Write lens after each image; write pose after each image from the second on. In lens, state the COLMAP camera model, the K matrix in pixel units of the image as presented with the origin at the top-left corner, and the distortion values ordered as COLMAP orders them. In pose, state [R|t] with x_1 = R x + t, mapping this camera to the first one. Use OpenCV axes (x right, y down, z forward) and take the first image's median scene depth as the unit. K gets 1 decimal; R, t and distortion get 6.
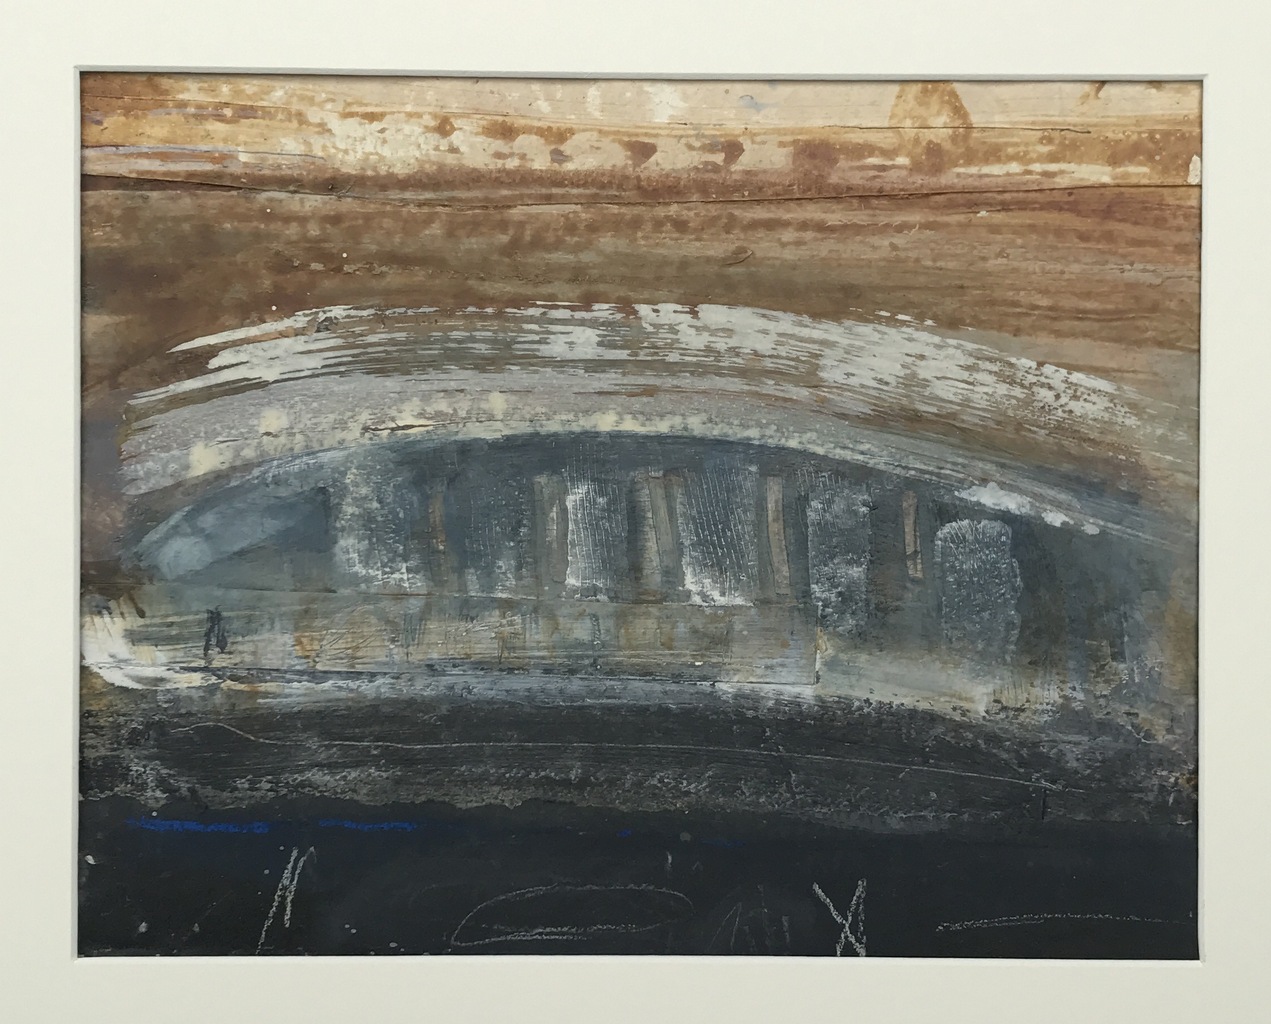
lens RADIAL K [[1142.7, 0, 643.7], [0, 1142.7, 510.6], [0, 0, 1]] dist [0.046567, -0.060463]
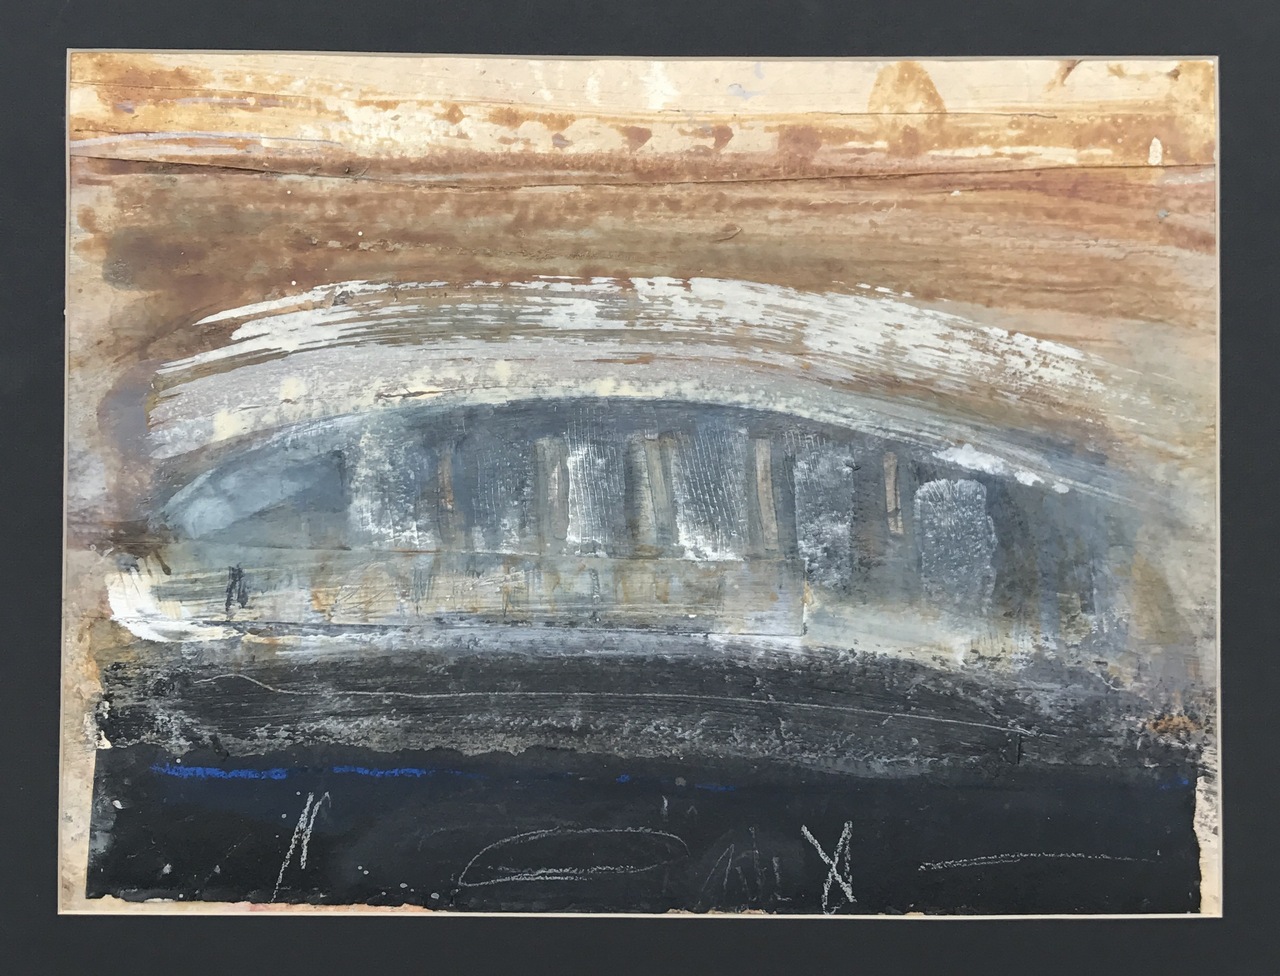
lens RADIAL K [[1428.0, 0, 634.8], [0, 1428.0, 492.2], [0, 0, 1]] dist [-0.006205, 0.000000]
pose [[0.999903, -0.001747, -0.013837, 0.013185], [0.001548, 0.999895, -0.014375, 0.037899], [0.013860, 0.014353, 0.999801, -0.321374]]
